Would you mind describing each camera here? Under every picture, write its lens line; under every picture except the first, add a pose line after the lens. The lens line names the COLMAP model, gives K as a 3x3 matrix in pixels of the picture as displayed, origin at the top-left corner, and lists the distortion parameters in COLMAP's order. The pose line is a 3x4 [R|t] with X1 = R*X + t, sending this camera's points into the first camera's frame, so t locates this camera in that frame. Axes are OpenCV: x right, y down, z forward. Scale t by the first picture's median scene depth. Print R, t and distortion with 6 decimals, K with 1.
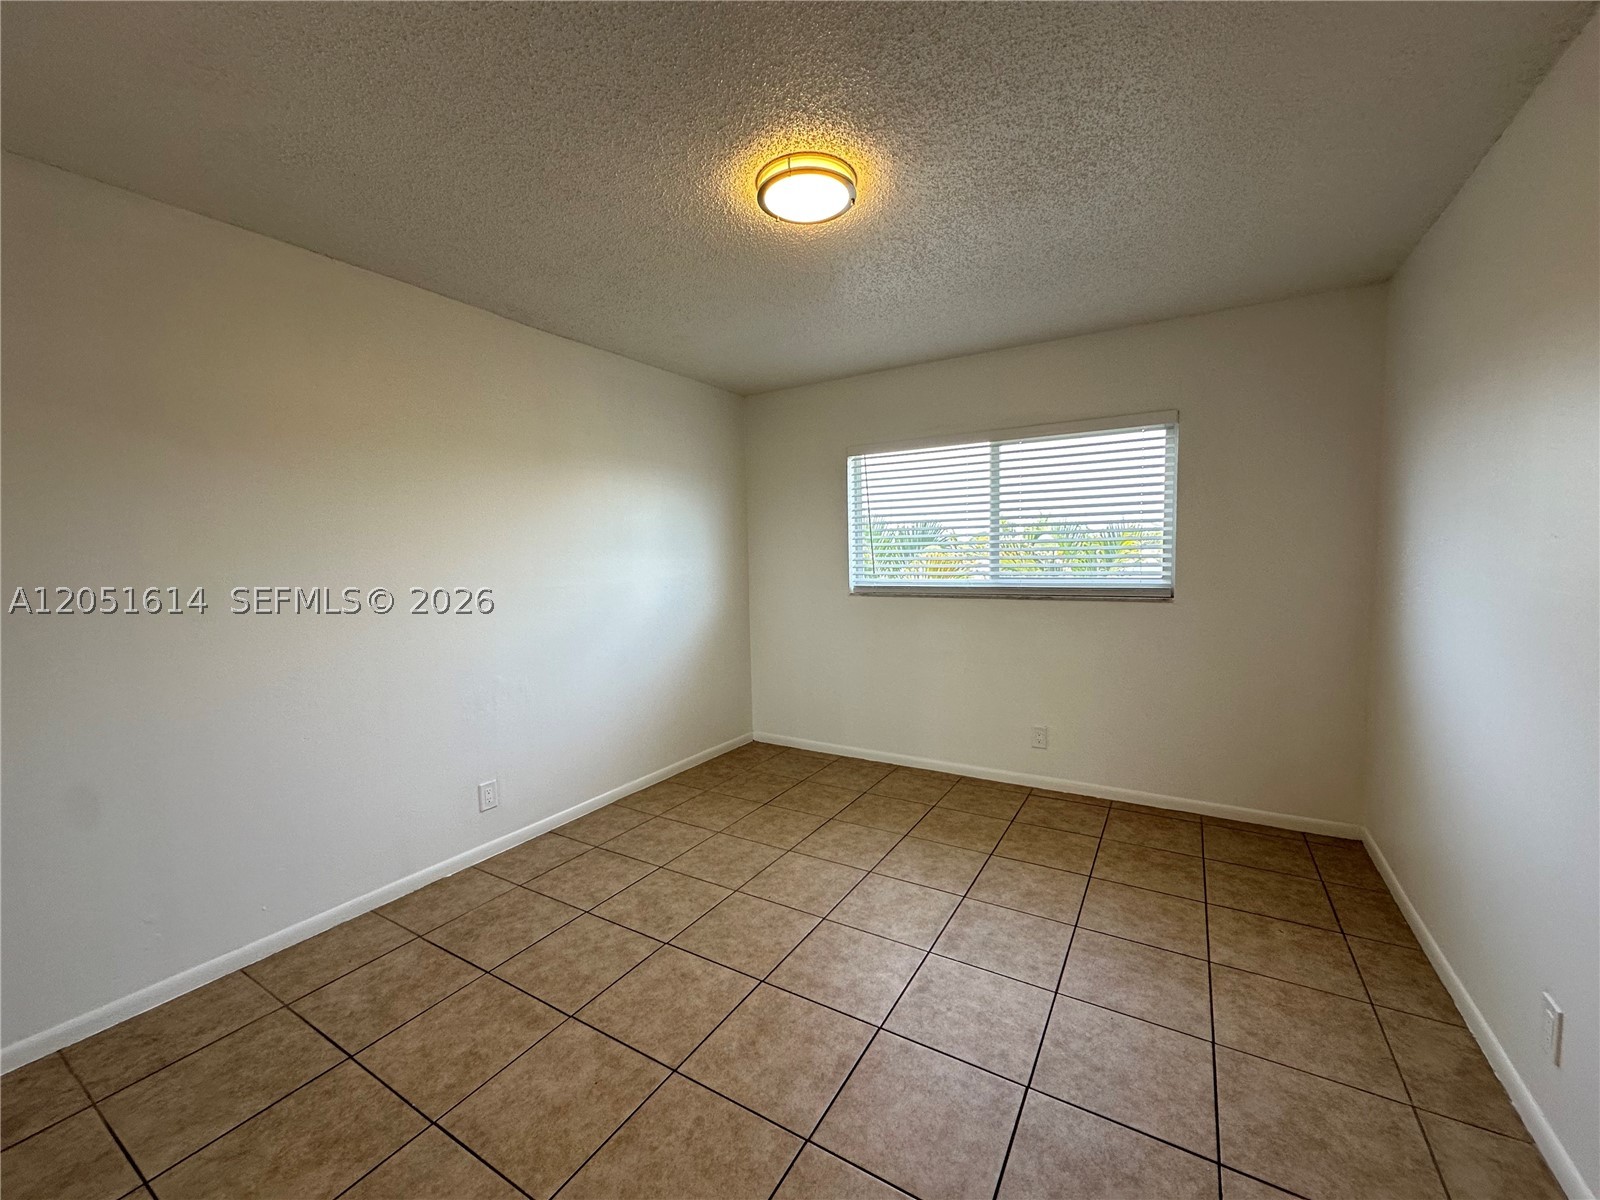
lens RADIAL K [[640.4, 0, 804.7], [0, 640.4, 586.8], [0, 0, 1]] dist [-0.004334, 0.000562]
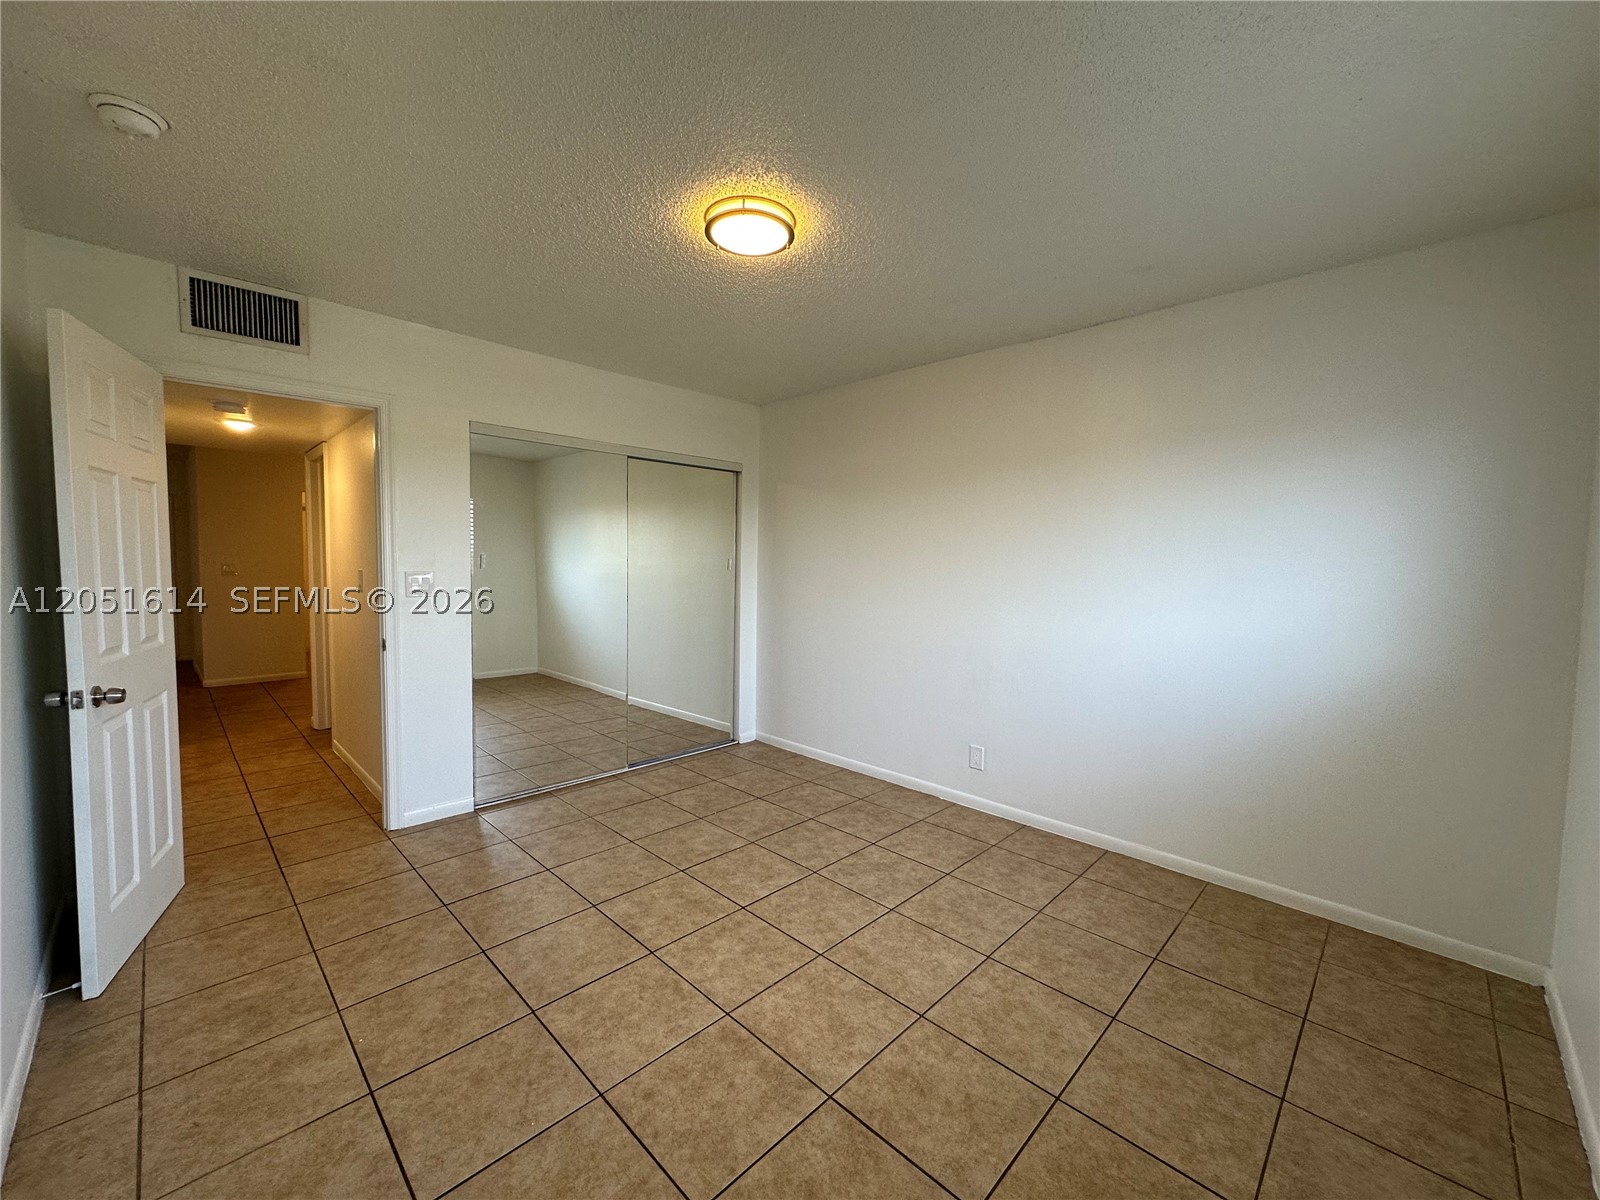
lens RADIAL K [[640.4, 0, 802.7], [0, 640.4, 600.4], [0, 0, 1]] dist [-0.004334, 0.000562]
pose [[-0.235348, 0.074791, -0.969029, 0.917021], [-0.062979, 0.993766, 0.091996, -0.073292], [0.969869, 0.082680, -0.229170, 1.178053]]
